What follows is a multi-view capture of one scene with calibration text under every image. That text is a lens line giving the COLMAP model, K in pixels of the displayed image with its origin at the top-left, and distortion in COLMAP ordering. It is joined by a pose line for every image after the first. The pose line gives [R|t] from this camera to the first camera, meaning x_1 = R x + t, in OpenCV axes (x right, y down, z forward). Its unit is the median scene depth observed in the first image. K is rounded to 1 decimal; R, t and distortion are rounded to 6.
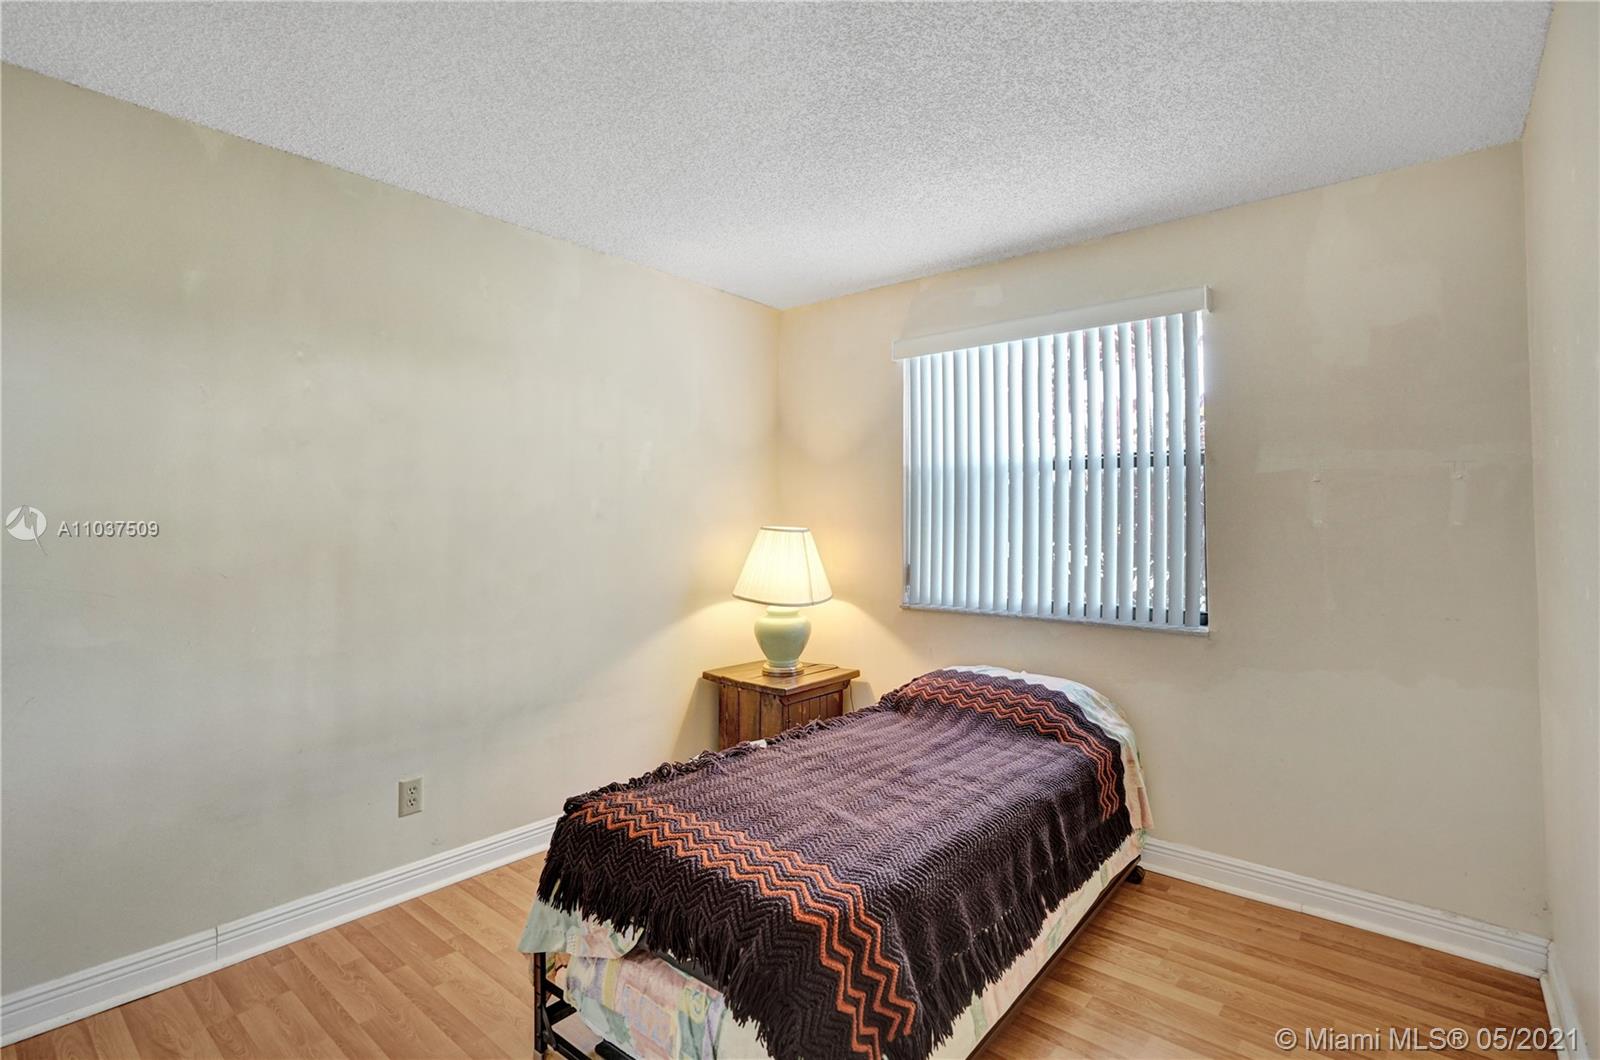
lens RADIAL K [[740.4, 0, 804.0], [0, 740.4, 524.0], [0, 0, 1]] dist [-0.001347, 0.000158]
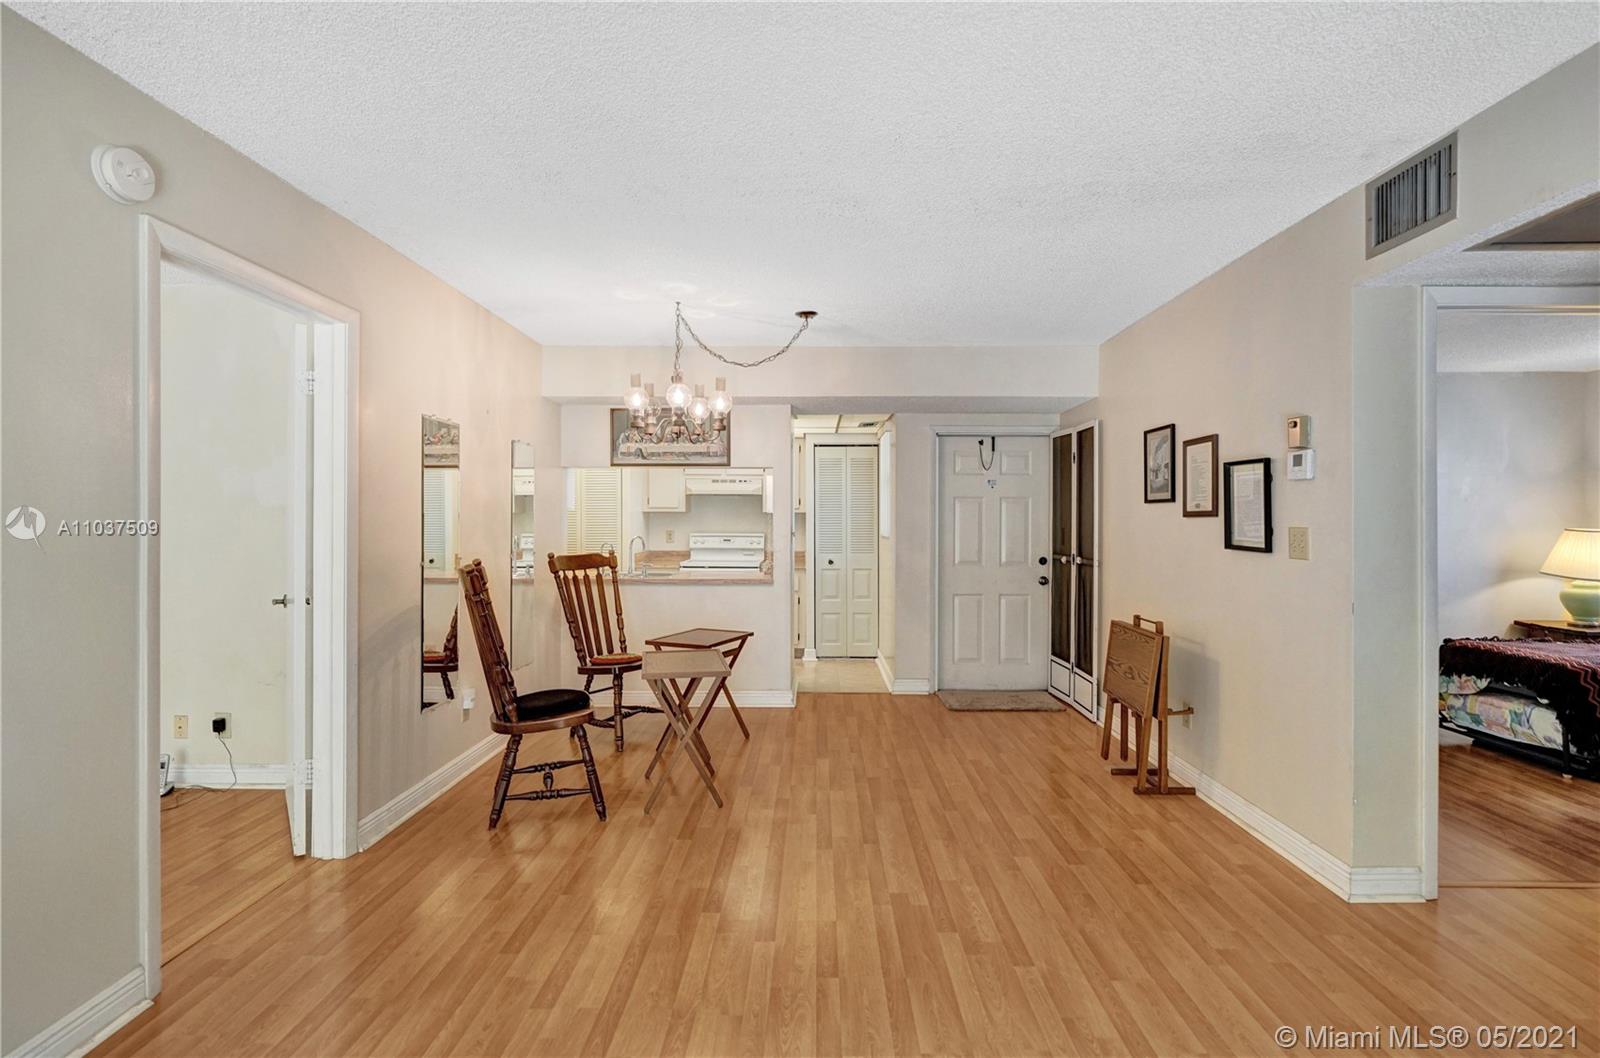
lens RADIAL K [[740.4, 0, 809.4], [0, 740.4, 521.8], [0, 0, 1]] dist [-0.001347, 0.000158]
pose [[0.636063, 0.000417, -0.771637, 0.244595], [-0.002272, 0.999997, -0.001332, -0.009139], [0.771634, 0.002601, 0.636062, -2.282417]]
